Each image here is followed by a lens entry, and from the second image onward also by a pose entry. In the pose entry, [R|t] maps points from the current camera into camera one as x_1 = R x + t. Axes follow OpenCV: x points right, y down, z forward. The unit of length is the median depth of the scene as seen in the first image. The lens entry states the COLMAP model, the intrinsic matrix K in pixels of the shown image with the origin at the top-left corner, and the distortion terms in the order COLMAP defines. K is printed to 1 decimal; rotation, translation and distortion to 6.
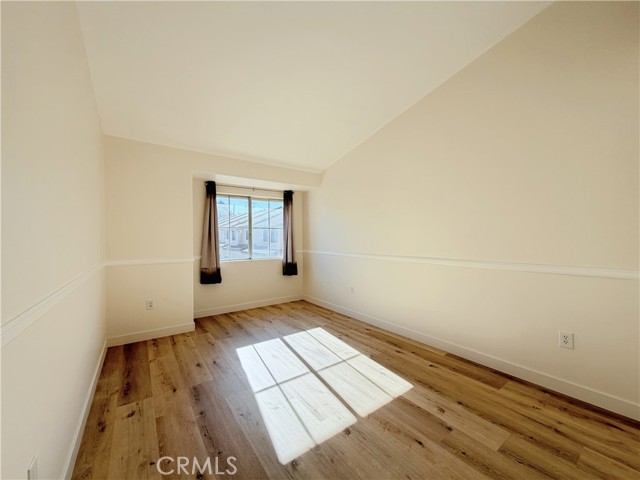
lens RADIAL K [[255.3, 0, 320.3], [0, 255.3, 239.7], [0, 0, 1]] dist [-0.000281, 0.000060]
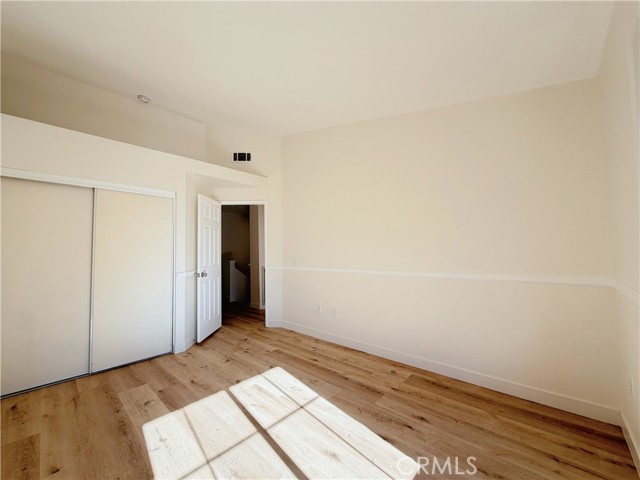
lens RADIAL K [[255.3, 0, 319.6], [0, 255.3, 238.1], [0, 0, 1]] dist [-0.000281, 0.000060]
pose [[-0.980205, 0.011489, -0.197652, -0.057662], [0.022027, 0.998446, -0.051200, 0.003627], [0.196757, -0.054540, -0.978934, 2.017578]]
